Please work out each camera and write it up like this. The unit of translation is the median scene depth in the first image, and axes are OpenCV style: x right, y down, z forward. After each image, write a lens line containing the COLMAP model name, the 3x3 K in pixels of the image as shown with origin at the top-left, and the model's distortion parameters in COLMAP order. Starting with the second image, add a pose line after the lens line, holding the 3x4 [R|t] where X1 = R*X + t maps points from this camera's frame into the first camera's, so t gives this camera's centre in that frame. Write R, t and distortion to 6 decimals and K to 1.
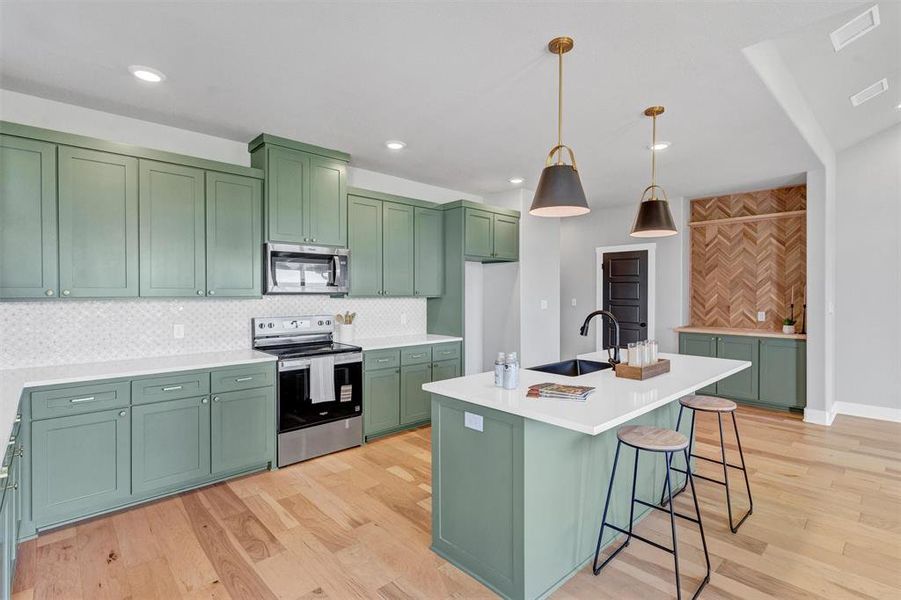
lens RADIAL K [[435.9, 0, 461.6], [0, 435.9, 290.0], [0, 0, 1]] dist [0.002359, 0.001707]
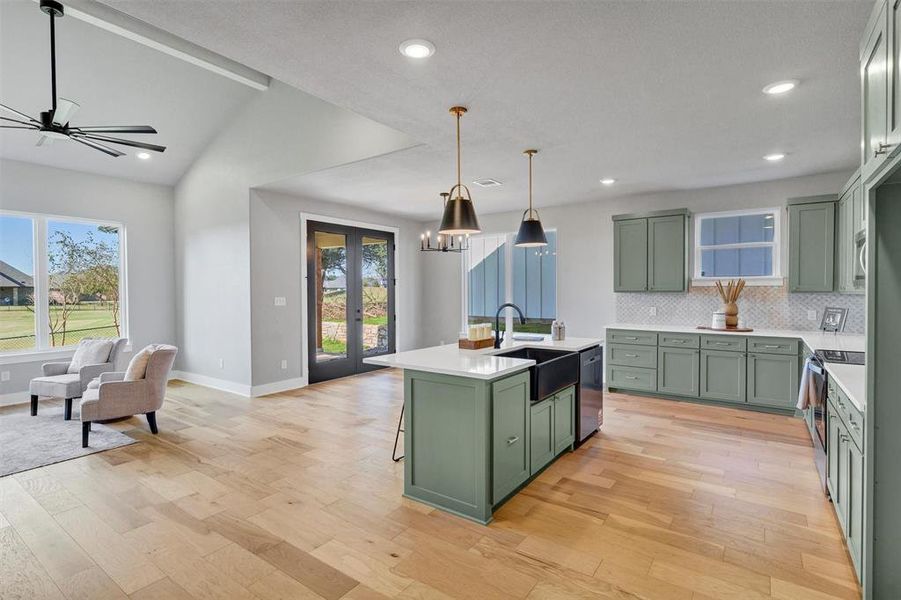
lens RADIAL K [[435.9, 0, 454.7], [0, 435.9, 292.8], [0, 0, 1]] dist [0.002359, 0.001707]
pose [[-0.982109, 0.004243, -0.188267, 0.533666], [0.004739, 0.999986, -0.002188, 0.015996], [0.188255, -0.003041, -0.982115, 1.655479]]
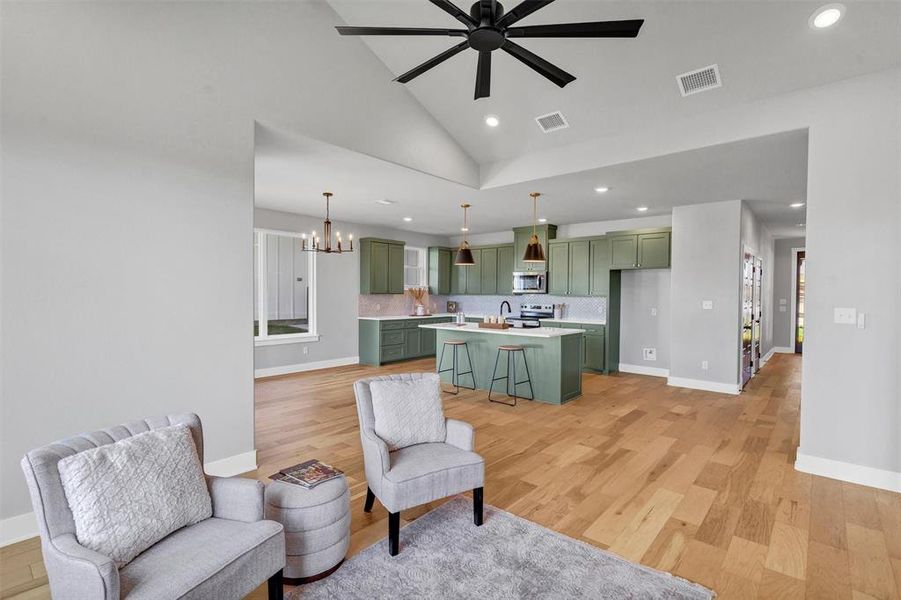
lens RADIAL K [[435.9, 0, 450.4], [0, 435.9, 301.6], [0, 0, 1]] dist [0.002359, 0.001707]
pose [[0.099427, 0.023990, -0.994756, 1.860486], [-0.000744, 0.999711, 0.024035, -0.001942], [0.995045, -0.001649, 0.099417, 0.383985]]
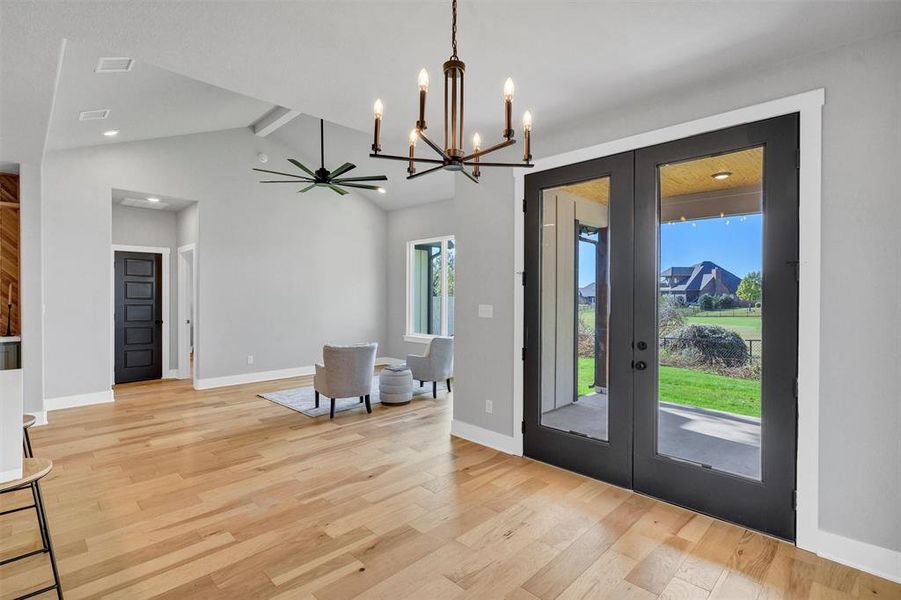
lens RADIAL K [[435.9, 0, 447.3], [0, 435.9, 302.5], [0, 0, 1]] dist [0.002359, 0.001707]
pose [[-0.021033, -0.020900, 0.999560, -0.203972], [-0.012782, 0.999705, 0.020634, -0.002096], [-0.999697, -0.012343, -0.021294, 0.116143]]
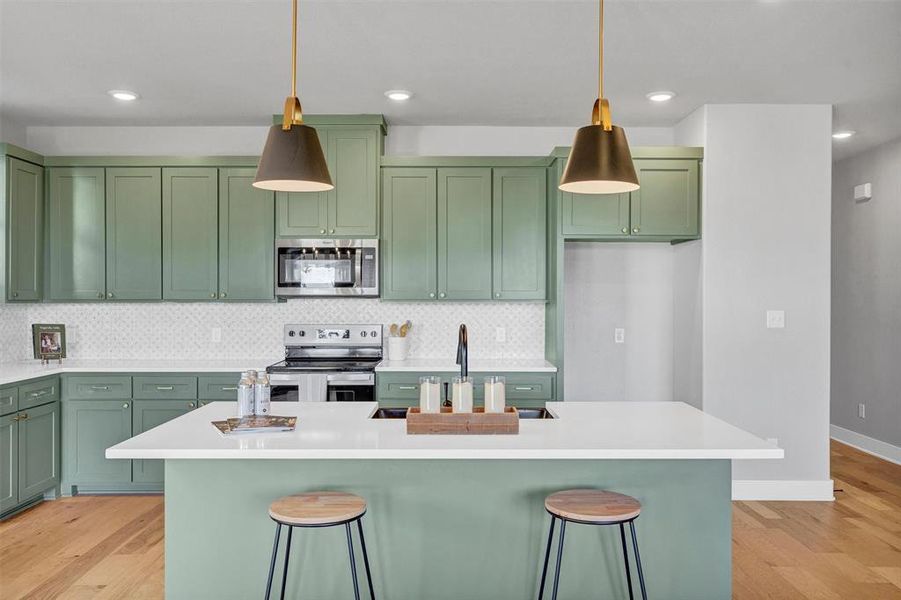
lens RADIAL K [[713.1, 0, 449.2], [0, 713.1, 298.7], [0, 0, 1]] dist [0.003980, -0.005770]
pose [[0.722399, 0.004614, -0.691461, 0.756344], [0.002506, 0.999954, 0.009290, 0.000357], [0.691472, -0.008444, 0.722354, 0.193726]]
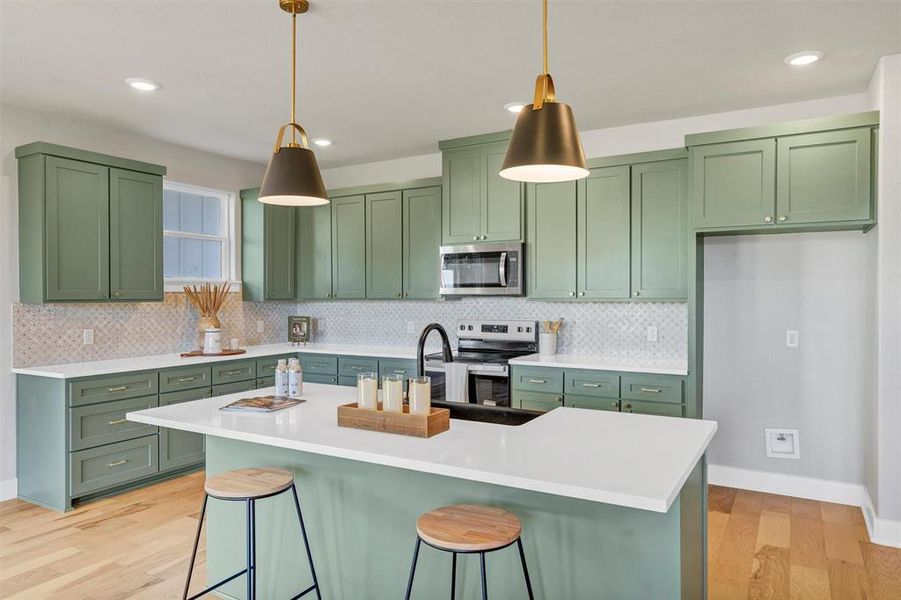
lens RADIAL K [[597.7, 0, 447.7], [0, 597.7, 304.0], [0, 0, 1]] dist [0.002642, -0.002581]
pose [[0.279814, 0.015626, -0.959927, 0.865998], [0.008494, 0.999788, 0.018751, 0.001627], [0.960017, -0.013400, 0.279622, 0.587734]]
